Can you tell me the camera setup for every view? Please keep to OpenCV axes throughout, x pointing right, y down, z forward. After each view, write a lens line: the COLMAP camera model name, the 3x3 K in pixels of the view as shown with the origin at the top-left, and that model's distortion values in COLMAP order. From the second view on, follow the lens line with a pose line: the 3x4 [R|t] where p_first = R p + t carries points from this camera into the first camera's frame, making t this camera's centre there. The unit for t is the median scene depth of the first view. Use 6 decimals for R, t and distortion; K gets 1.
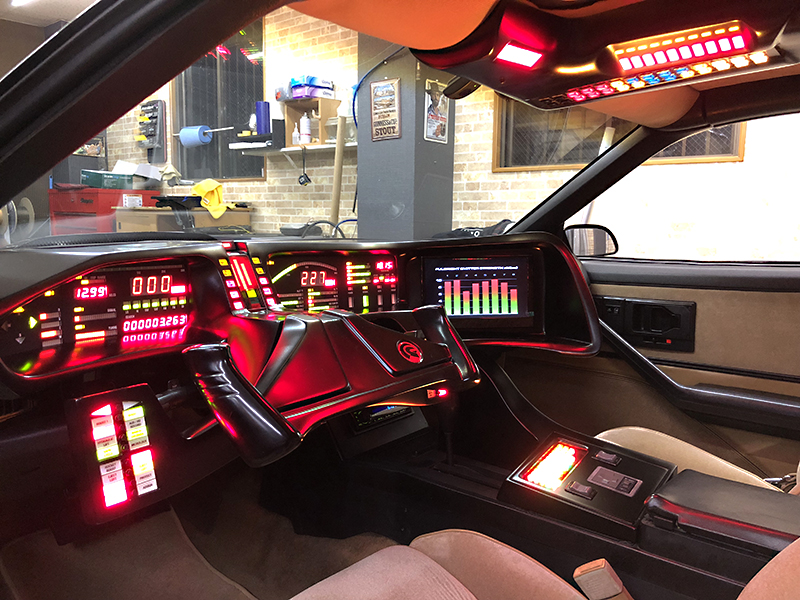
lens RADIAL K [[657.6, 0, 406.2], [0, 657.6, 301.0], [0, 0, 1]] dist [0.013691, -0.005609]
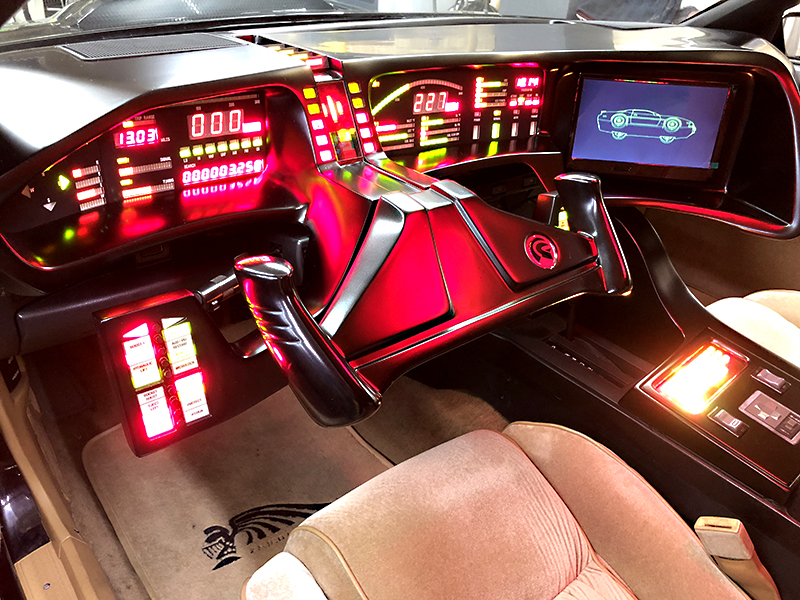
lens RADIAL K [[657.6, 0, 400.5], [0, 657.6, 299.7], [0, 0, 1]] dist [0.013691, -0.005609]
pose [[0.975264, 0.151861, -0.160620, -0.020171], [-0.078510, 0.917240, 0.390522, -0.140133], [0.206632, -0.368252, 0.906473, 0.248899]]
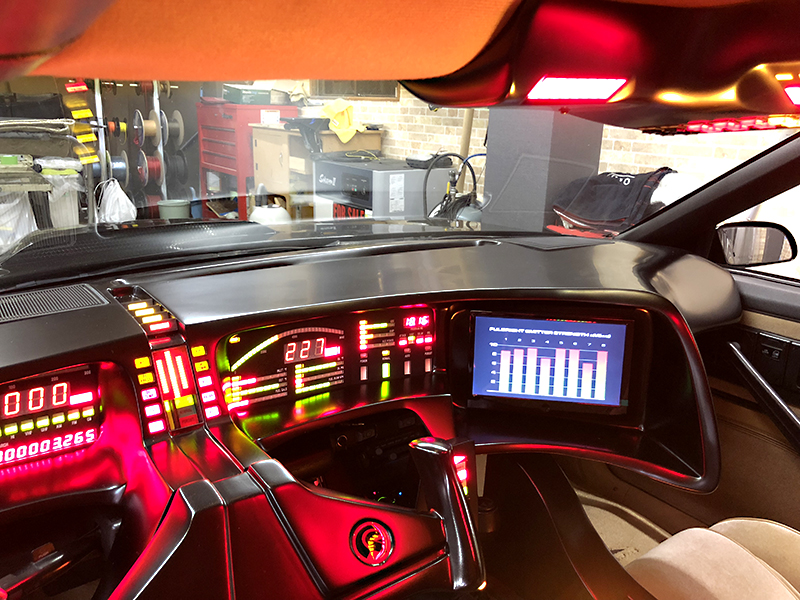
lens RADIAL K [[657.6, 0, 403.1], [0, 657.6, 294.9], [0, 0, 1]] dist [0.013691, -0.005609]
pose [[0.966579, 0.087639, -0.240924, 0.161667], [-0.051284, 0.986859, 0.153232, -0.250157], [0.251187, -0.135756, 0.958371, 0.379657]]
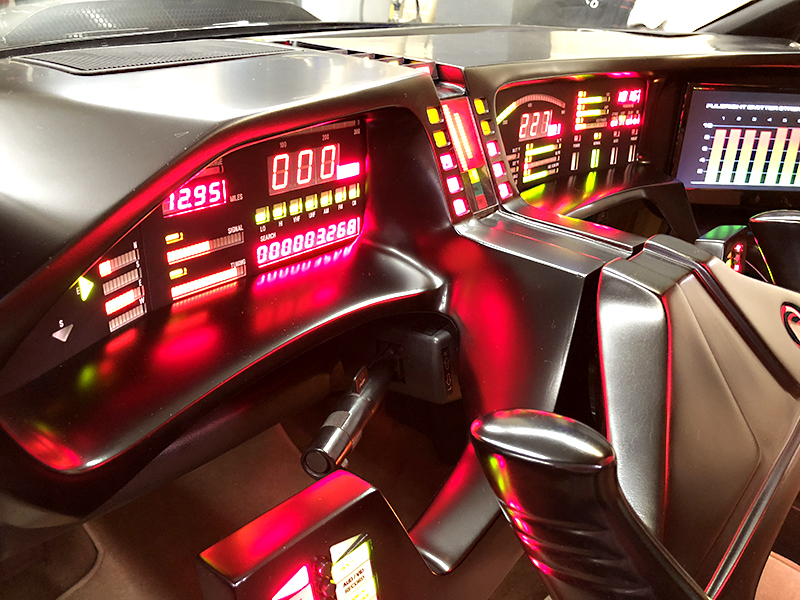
lens RADIAL K [[657.6, 0, 398.2], [0, 657.6, 298.2], [0, 0, 1]] dist [0.013691, -0.005609]
pose [[0.997058, 0.072907, -0.023649, -0.274643], [-0.060442, 0.937632, 0.342334, -0.095507], [0.047133, -0.339898, 0.939281, 0.471660]]
